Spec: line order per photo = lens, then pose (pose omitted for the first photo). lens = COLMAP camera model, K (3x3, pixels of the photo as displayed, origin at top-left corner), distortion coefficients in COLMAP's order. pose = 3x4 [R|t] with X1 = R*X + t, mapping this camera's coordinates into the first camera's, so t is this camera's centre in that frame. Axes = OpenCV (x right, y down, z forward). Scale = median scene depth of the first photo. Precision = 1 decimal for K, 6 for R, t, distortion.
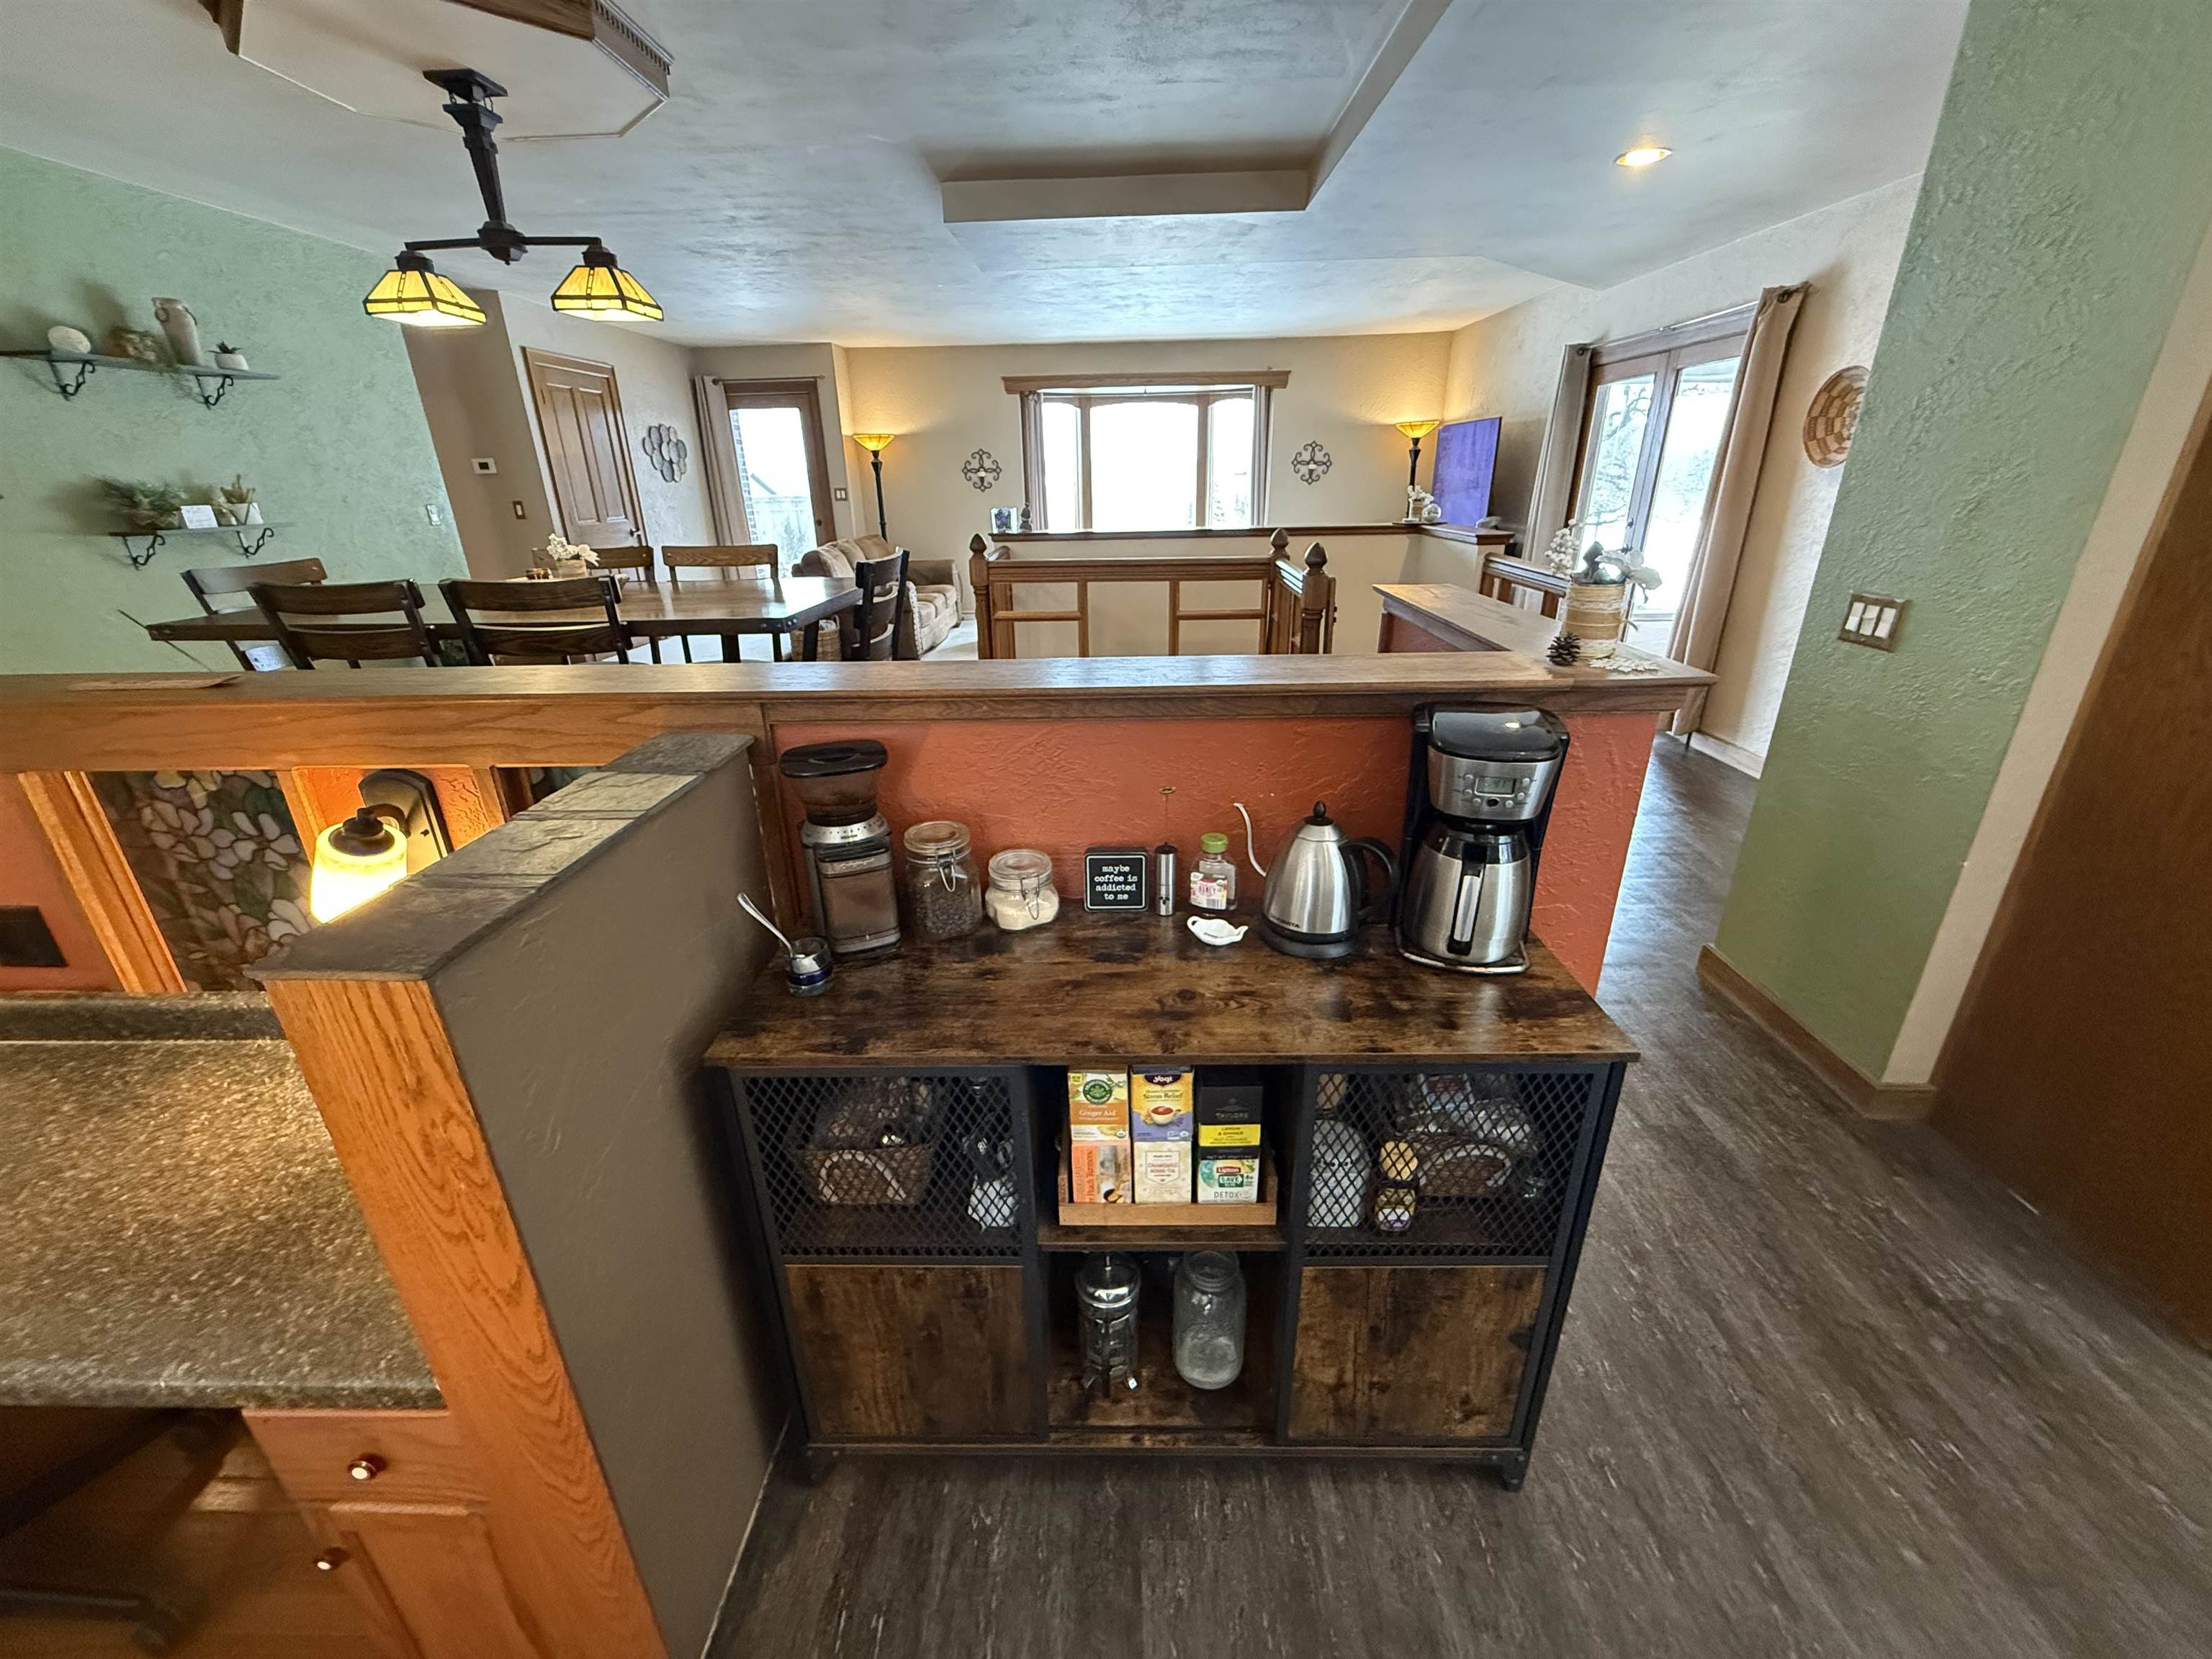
lens RADIAL K [[879.8, 0, 1102.0], [0, 879.8, 827.5], [0, 0, 1]] dist [-0.001254, 0.000123]
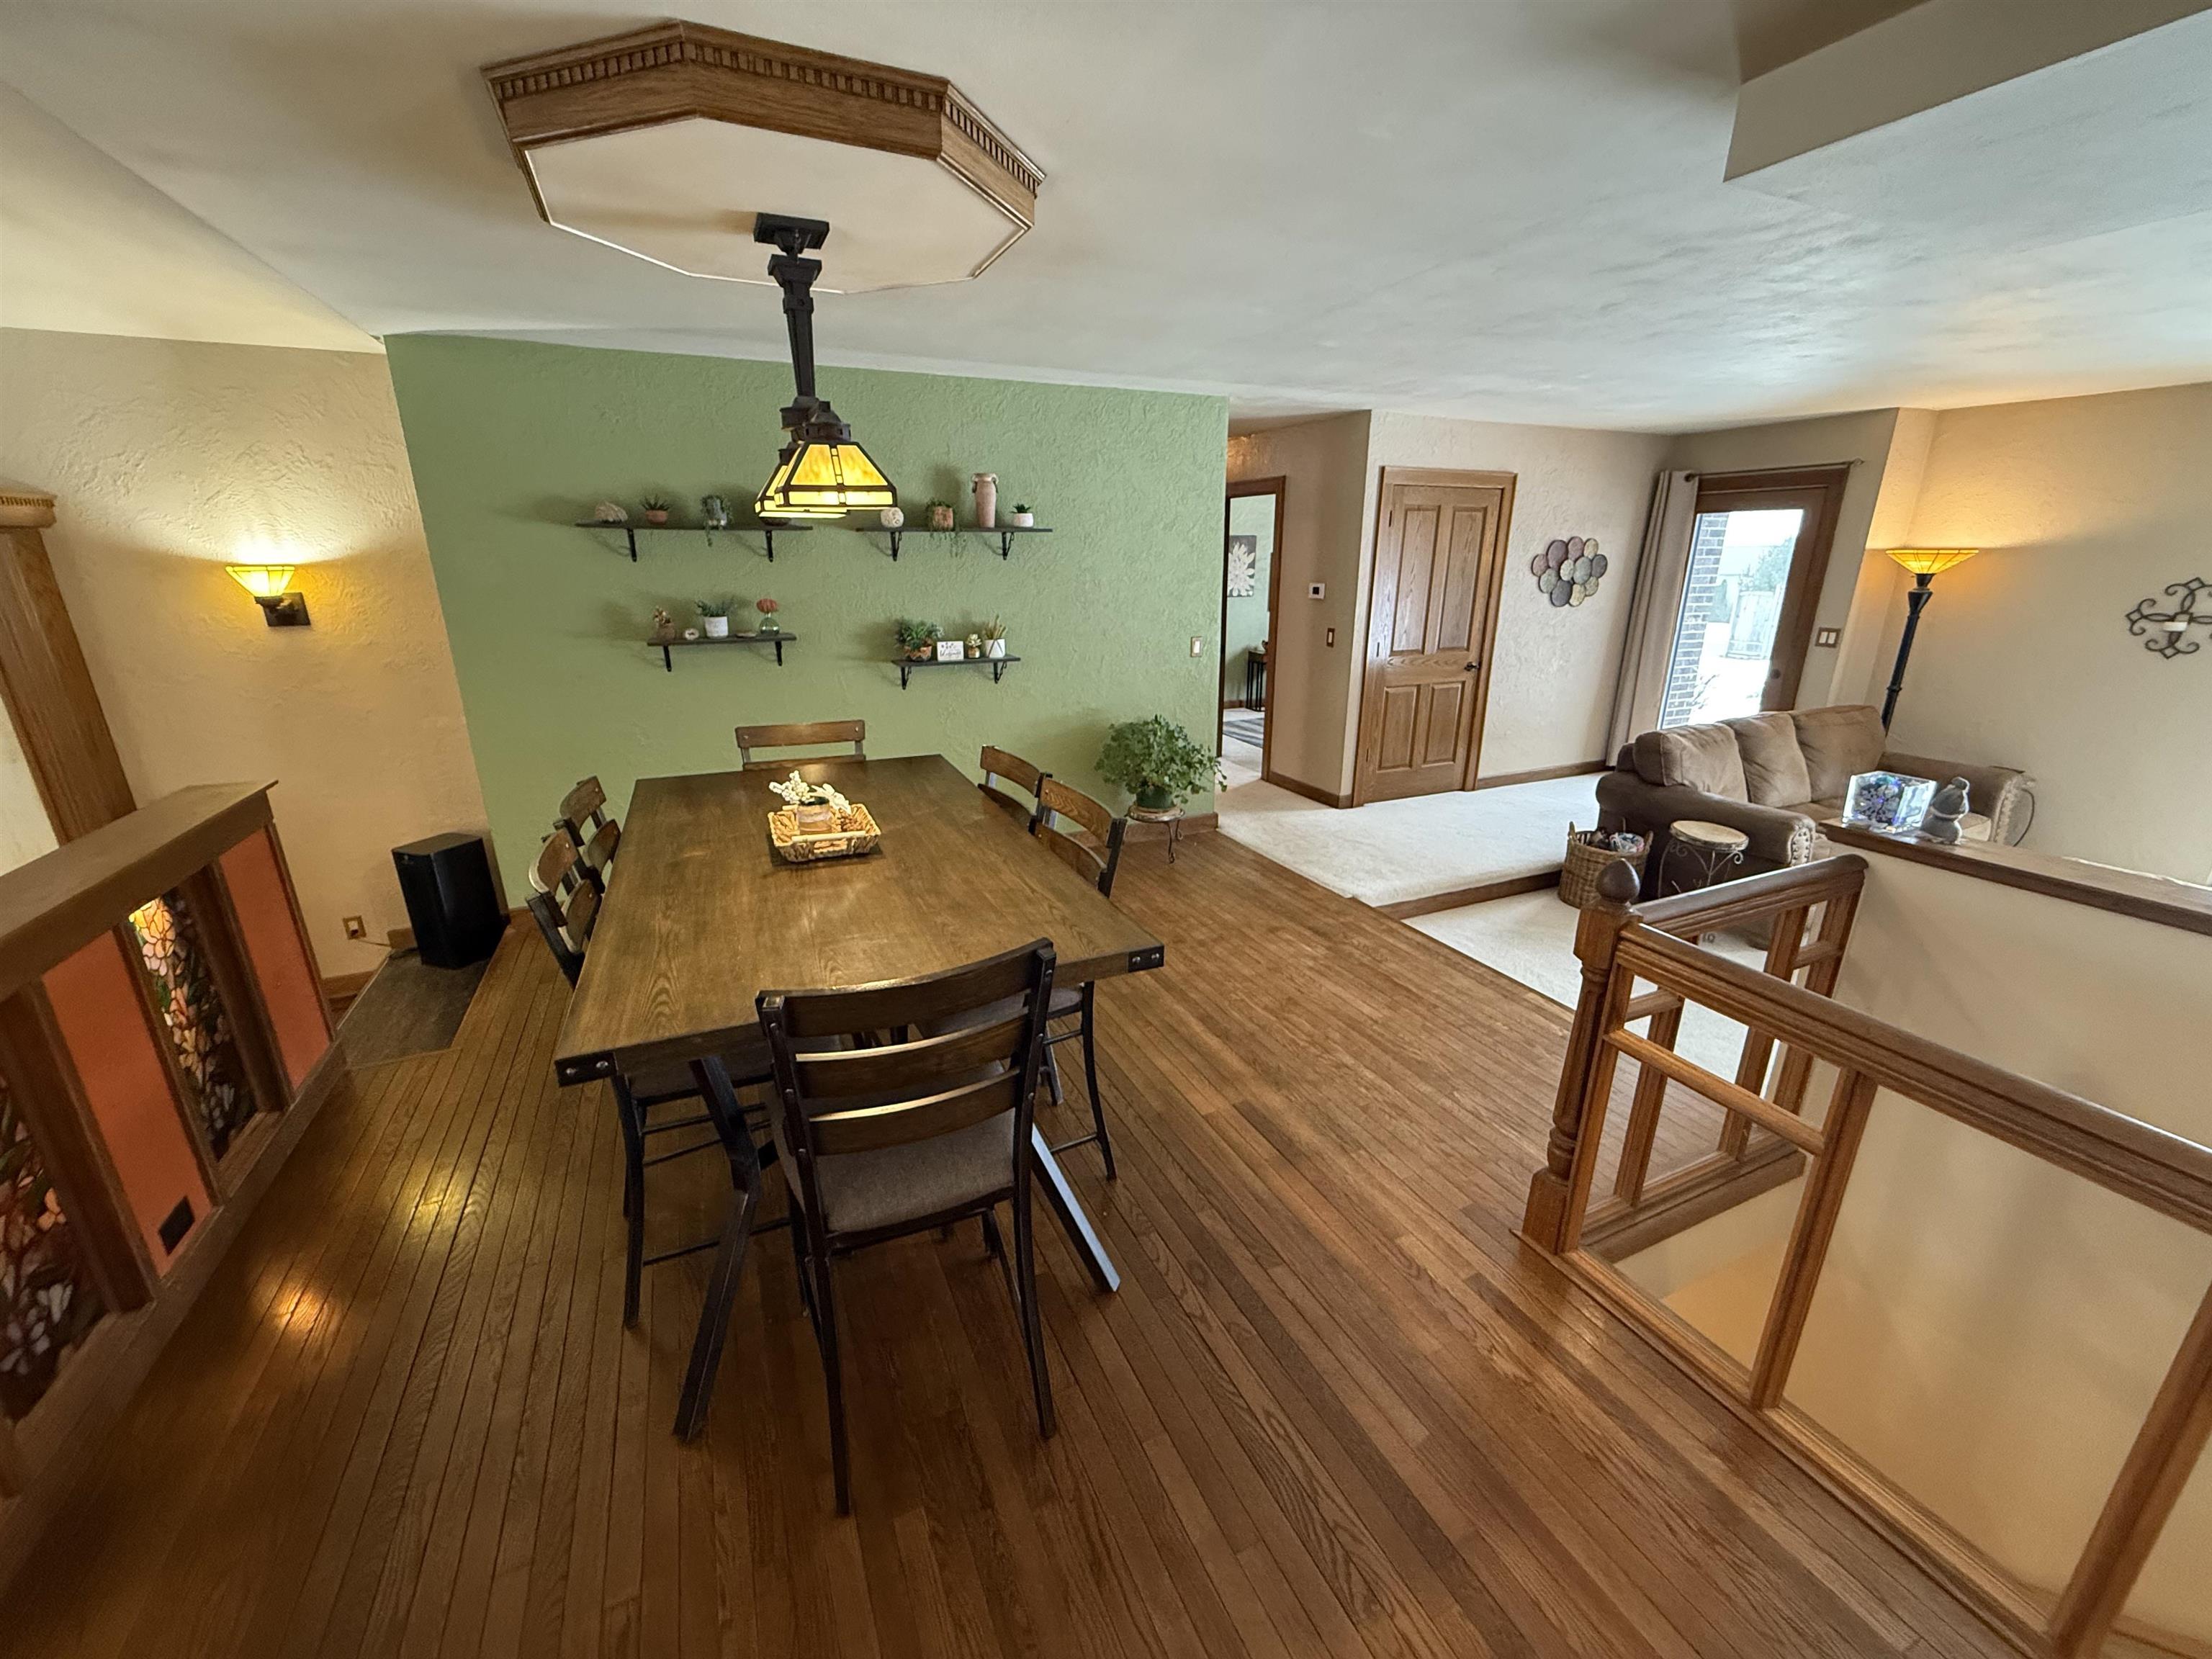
lens RADIAL K [[879.8, 0, 1102.0], [0, 879.8, 827.5], [0, 0, 1]] dist [-0.001254, 0.000123]
pose [[0.436286, 0.288853, -0.852184, 0.098733], [-0.344108, 0.928644, 0.138599, -0.266404], [0.831411, 0.232774, 0.504551, 0.456527]]
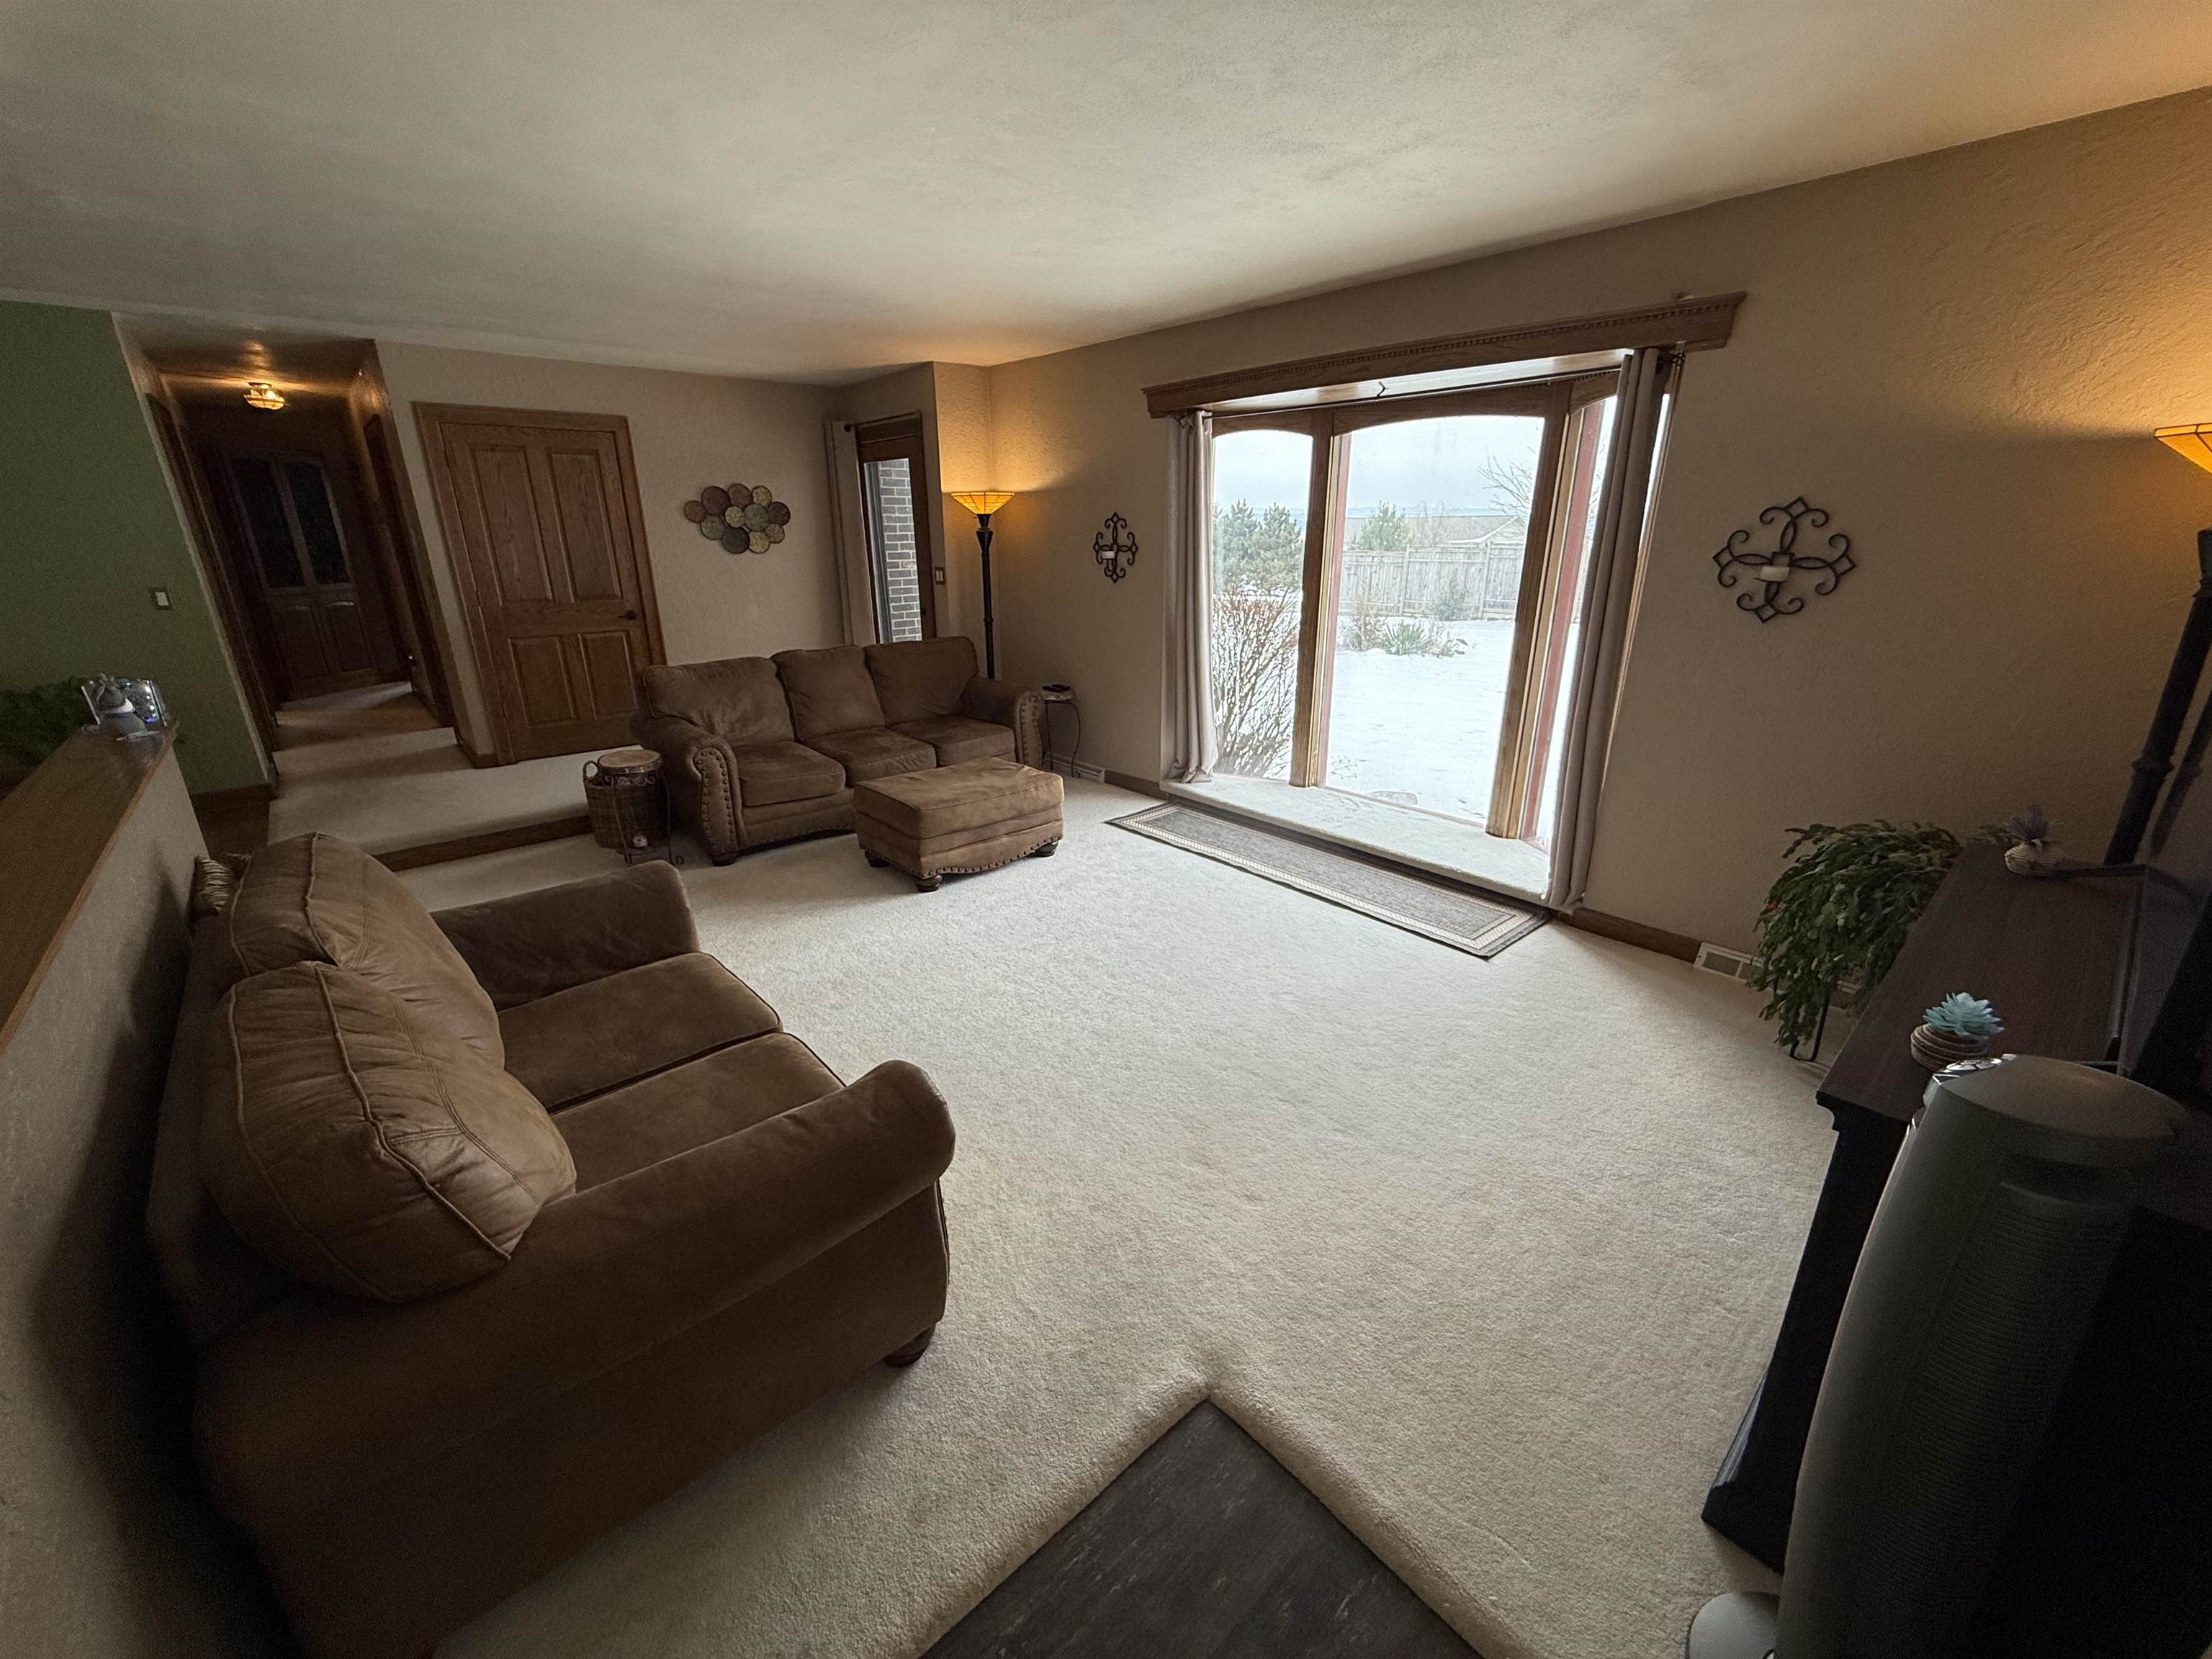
lens RADIAL K [[879.8, 0, 1102.0], [0, 879.8, 827.5], [0, 0, 1]] dist [-0.001254, 0.000123]
pose [[0.678583, 0.253417, -0.689424, 0.549762], [-0.282137, 0.956524, 0.073897, -0.466290], [0.678177, 0.144366, 0.720579, 1.035965]]
